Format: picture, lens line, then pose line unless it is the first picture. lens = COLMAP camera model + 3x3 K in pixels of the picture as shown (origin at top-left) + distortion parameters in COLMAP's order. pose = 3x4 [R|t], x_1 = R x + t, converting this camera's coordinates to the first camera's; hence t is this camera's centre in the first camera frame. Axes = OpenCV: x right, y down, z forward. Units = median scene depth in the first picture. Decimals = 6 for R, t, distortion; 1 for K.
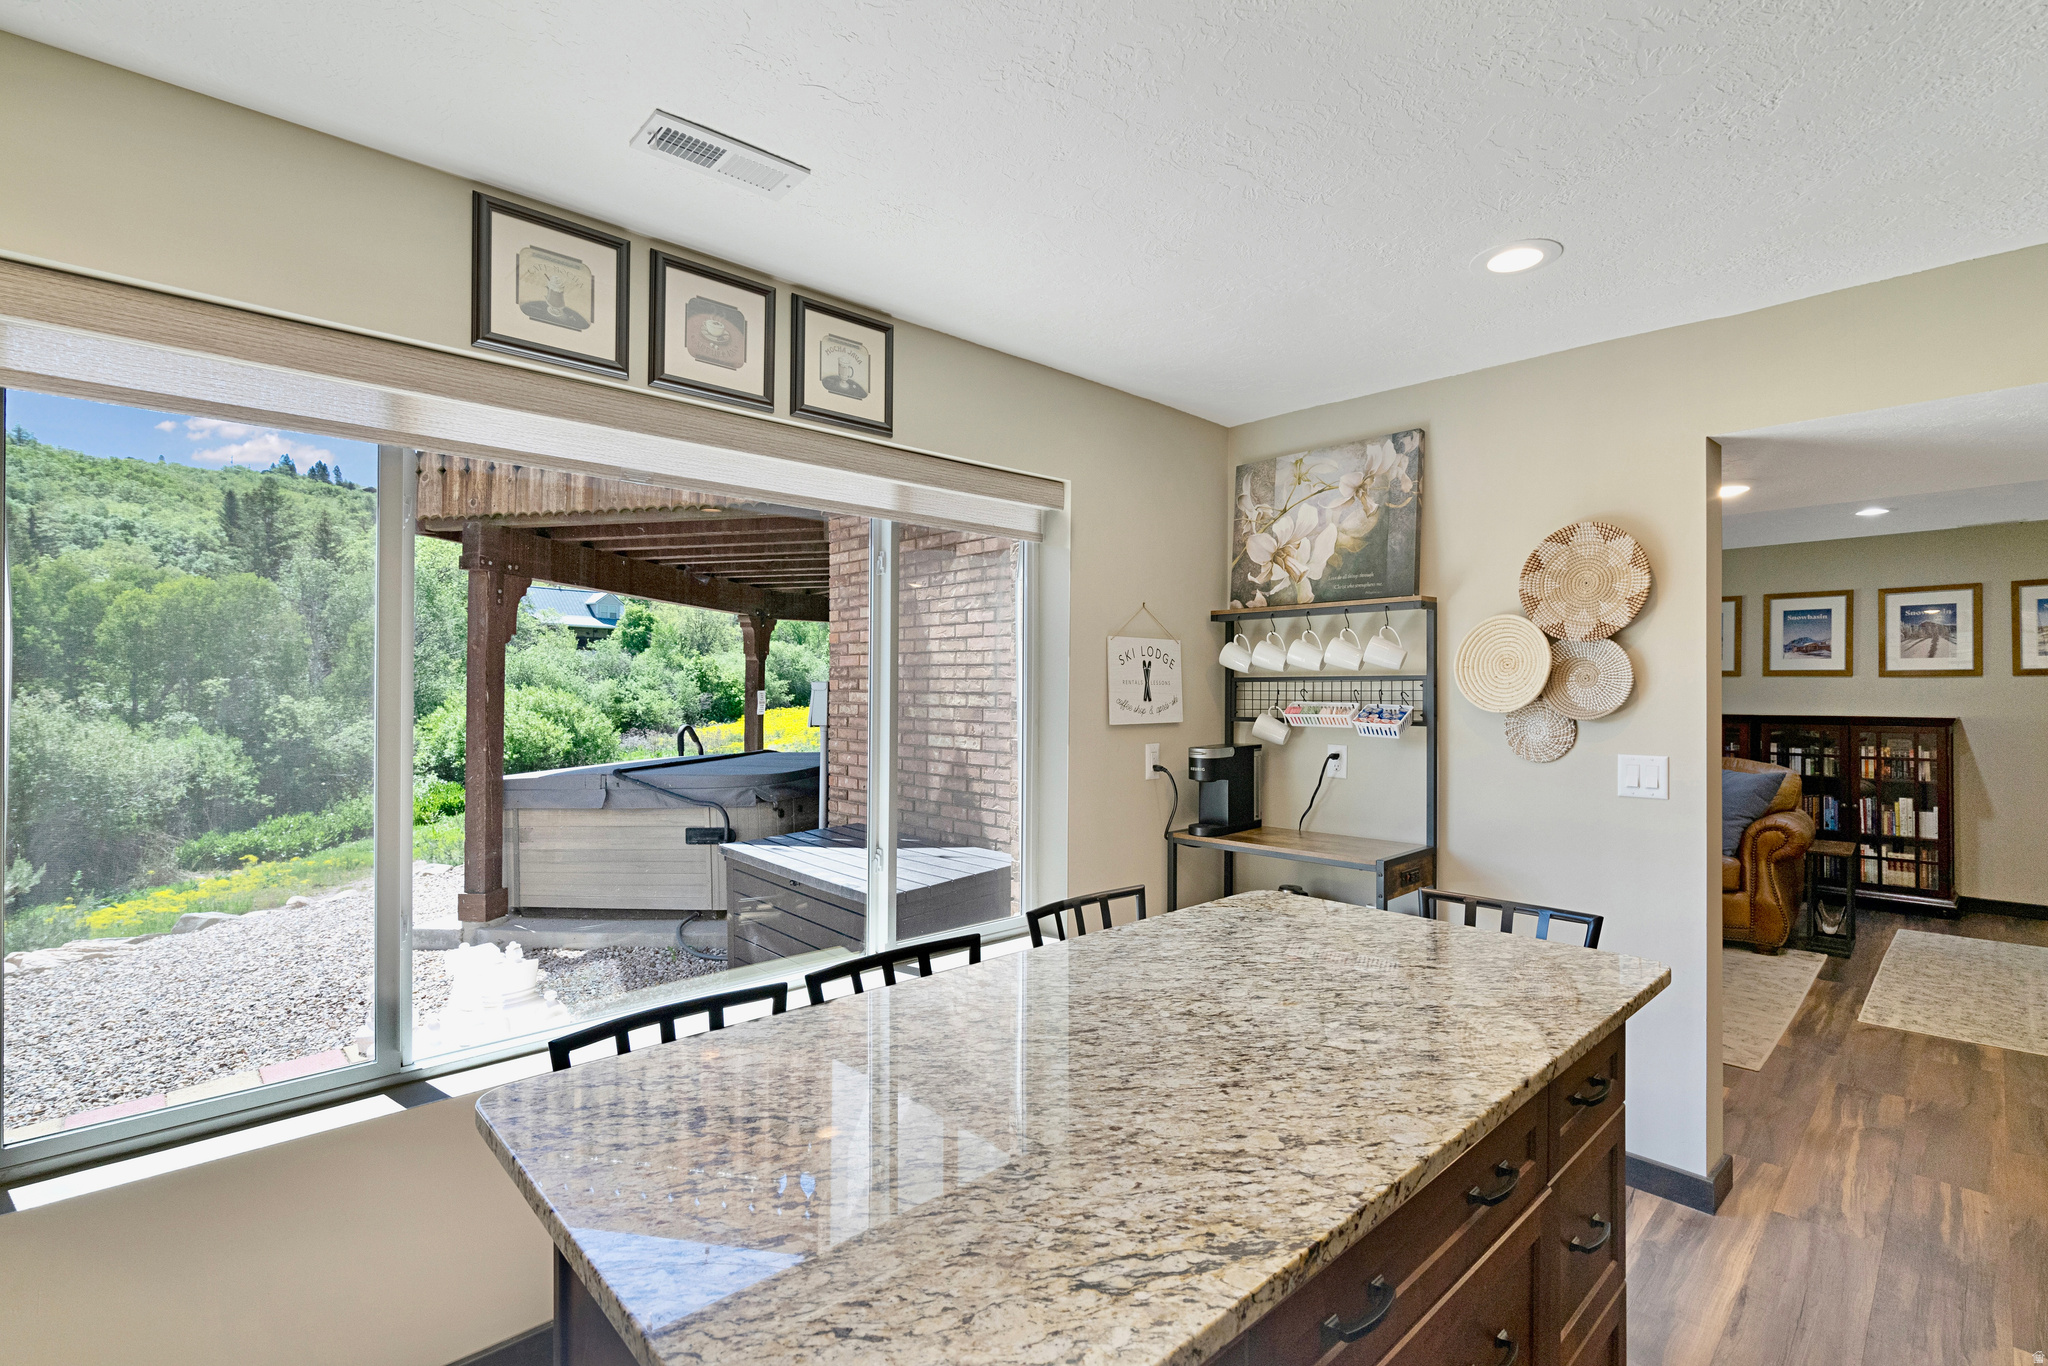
lens RADIAL K [[942.2, 0, 1026.3], [0, 942.2, 687.3], [0, 0, 1]] dist [0.001604, -0.000125]
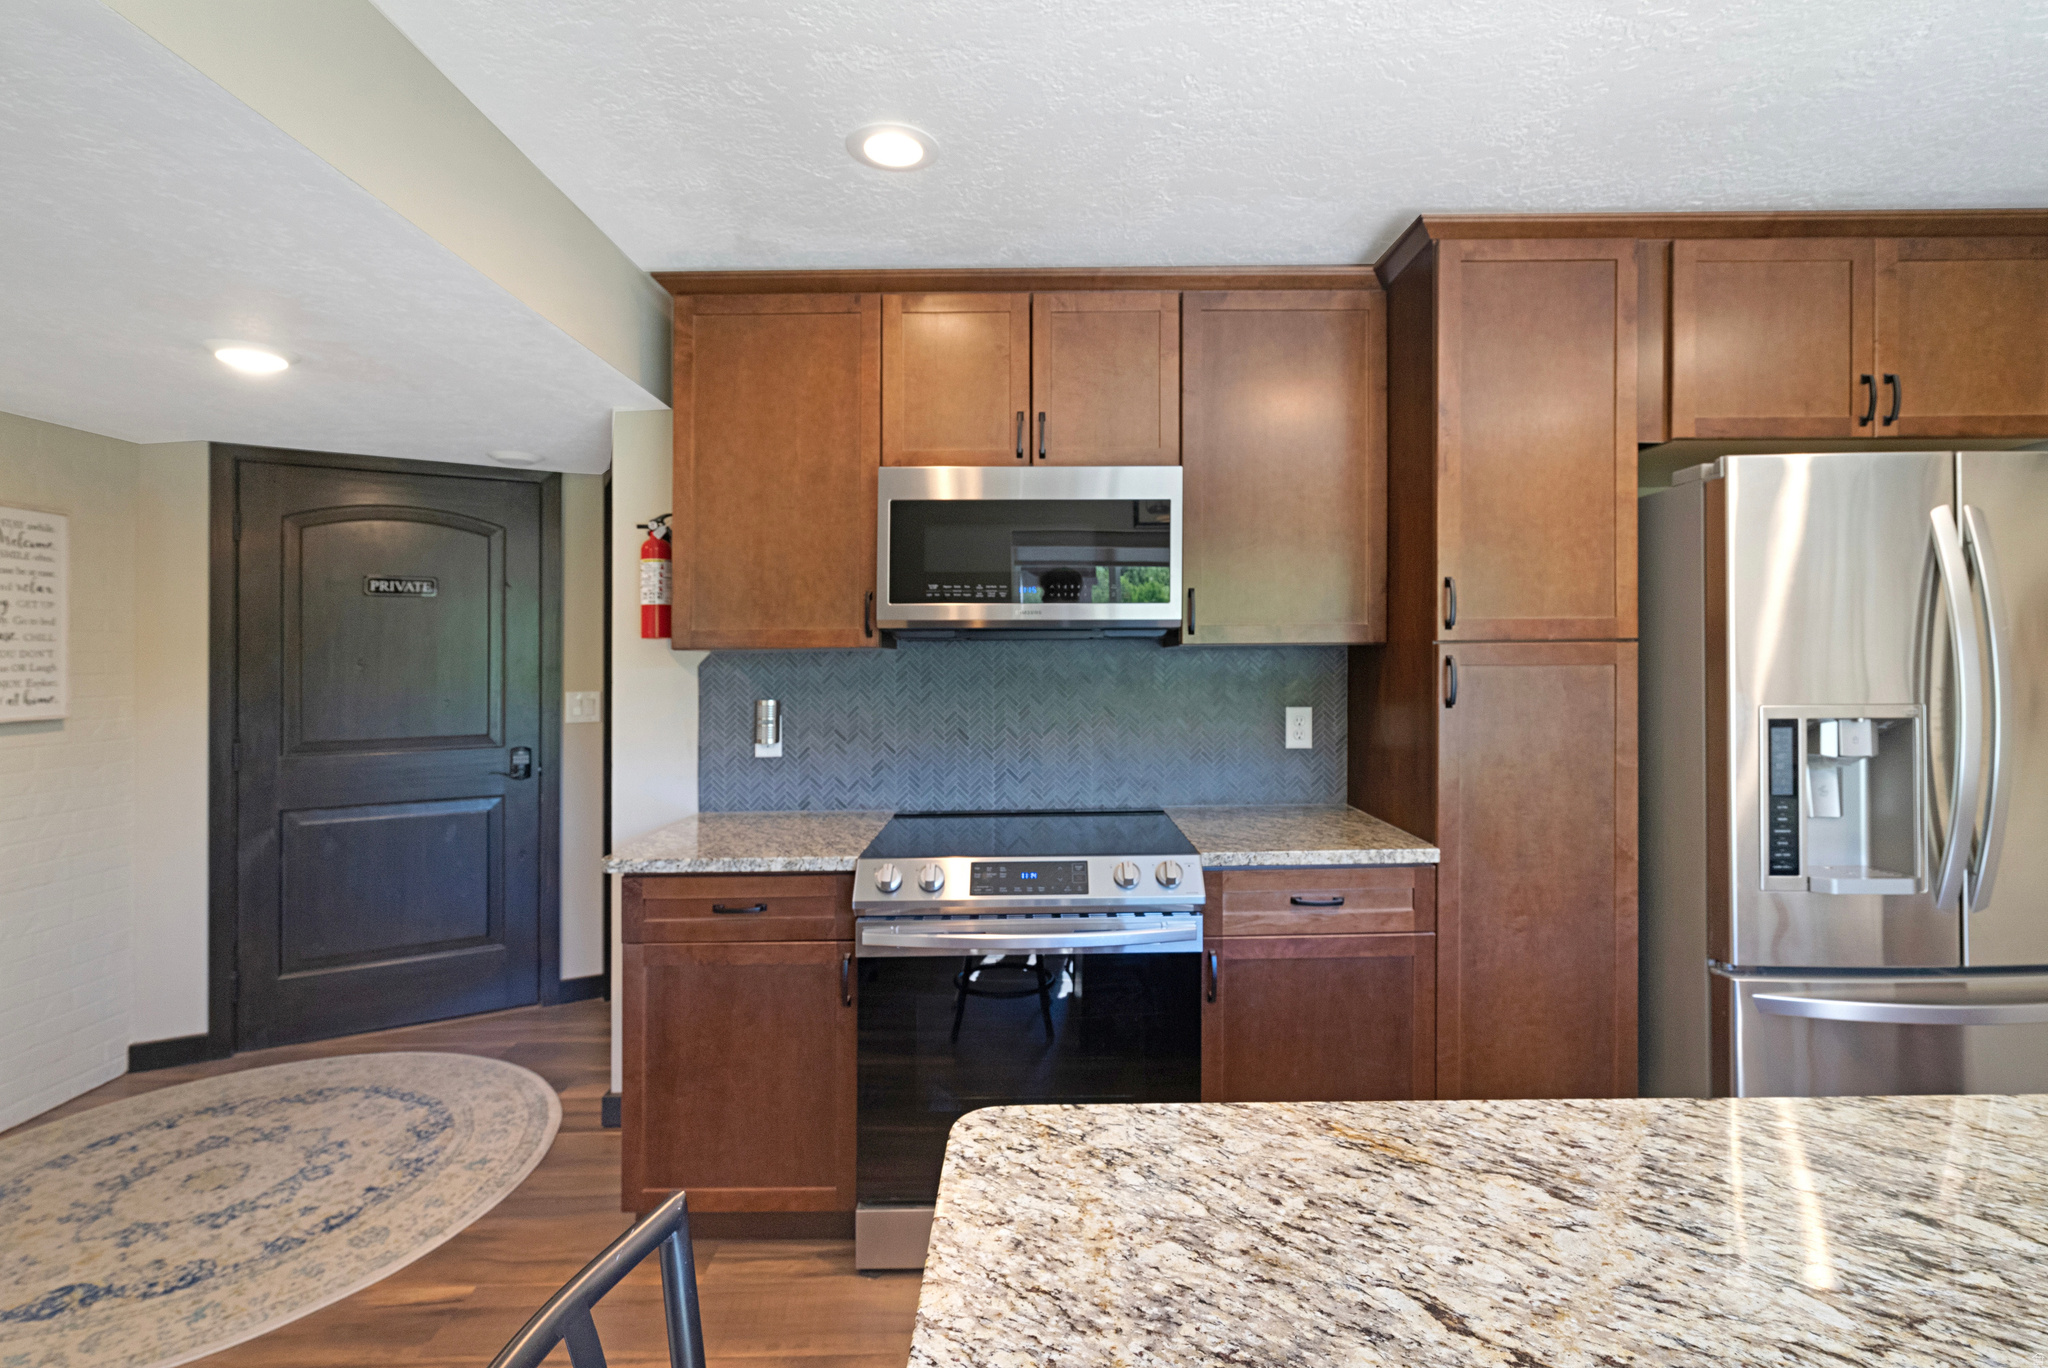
lens RADIAL K [[942.2, 0, 1022.8], [0, 942.2, 676.7], [0, 0, 1]] dist [0.001604, -0.000125]
pose [[-0.735728, 0.003315, 0.677269, 0.338386], [0.005899, 0.999981, 0.001513, 0.053475], [-0.677252, 0.005109, -0.735734, 1.573499]]
